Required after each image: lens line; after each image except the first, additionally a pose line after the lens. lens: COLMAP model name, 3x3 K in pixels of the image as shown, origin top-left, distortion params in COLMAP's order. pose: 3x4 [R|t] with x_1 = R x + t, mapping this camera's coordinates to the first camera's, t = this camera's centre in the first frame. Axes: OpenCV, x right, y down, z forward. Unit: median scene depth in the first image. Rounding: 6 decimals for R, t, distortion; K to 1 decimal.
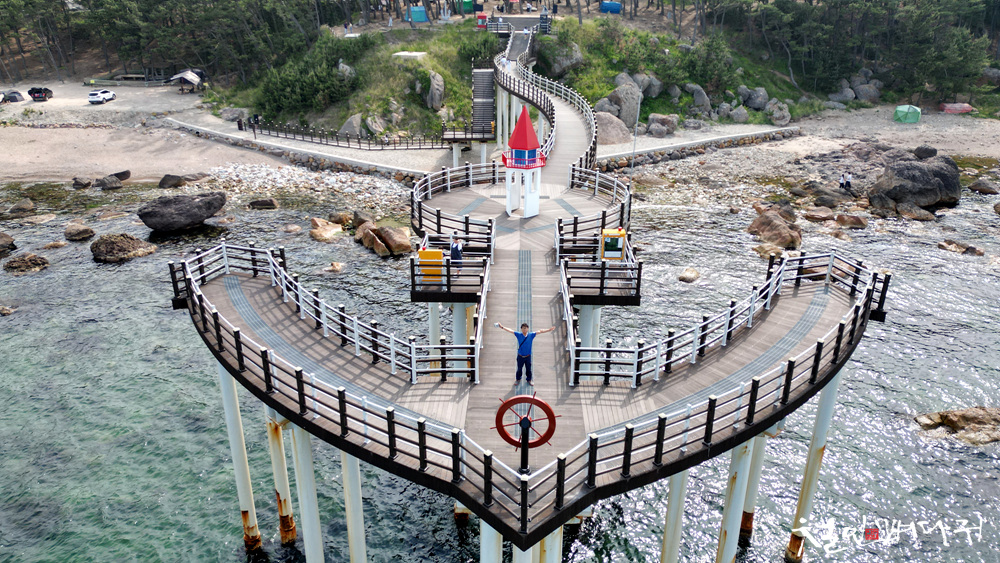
lens RADIAL K [[679.6, 0, 504.0], [0, 679.6, 275.1], [0, 0, 1]] dist [0.046486, -0.036558]
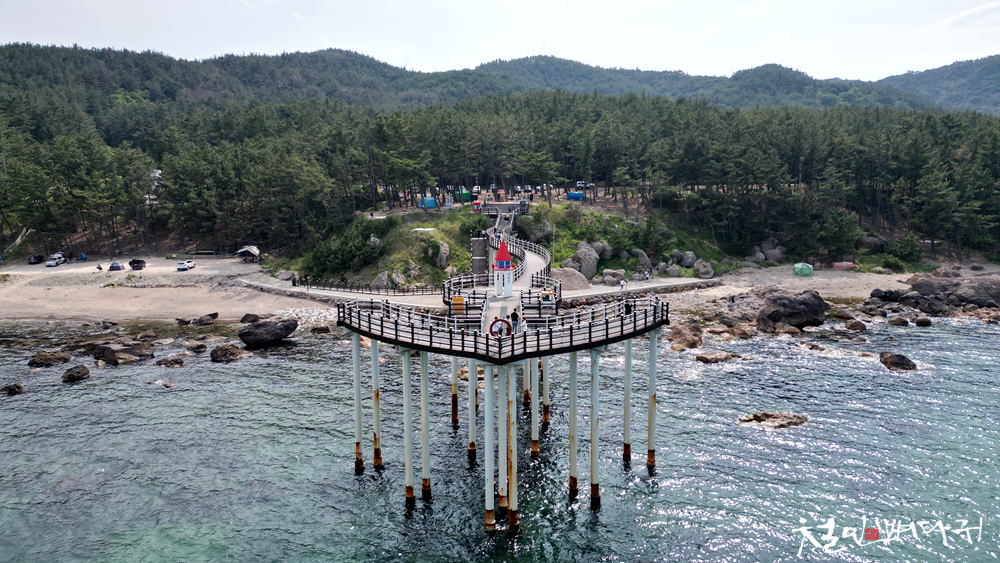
lens RADIAL K [[679.6, 0, 500.0], [0, 679.6, 276.2], [0, 0, 1]] dist [0.046486, -0.036558]
pose [[0.999879, -0.013958, 0.006940, 0.002048], [0.015279, 0.965767, -0.258962, 0.115893], [-0.003087, 0.259037, 0.965862, -0.274290]]
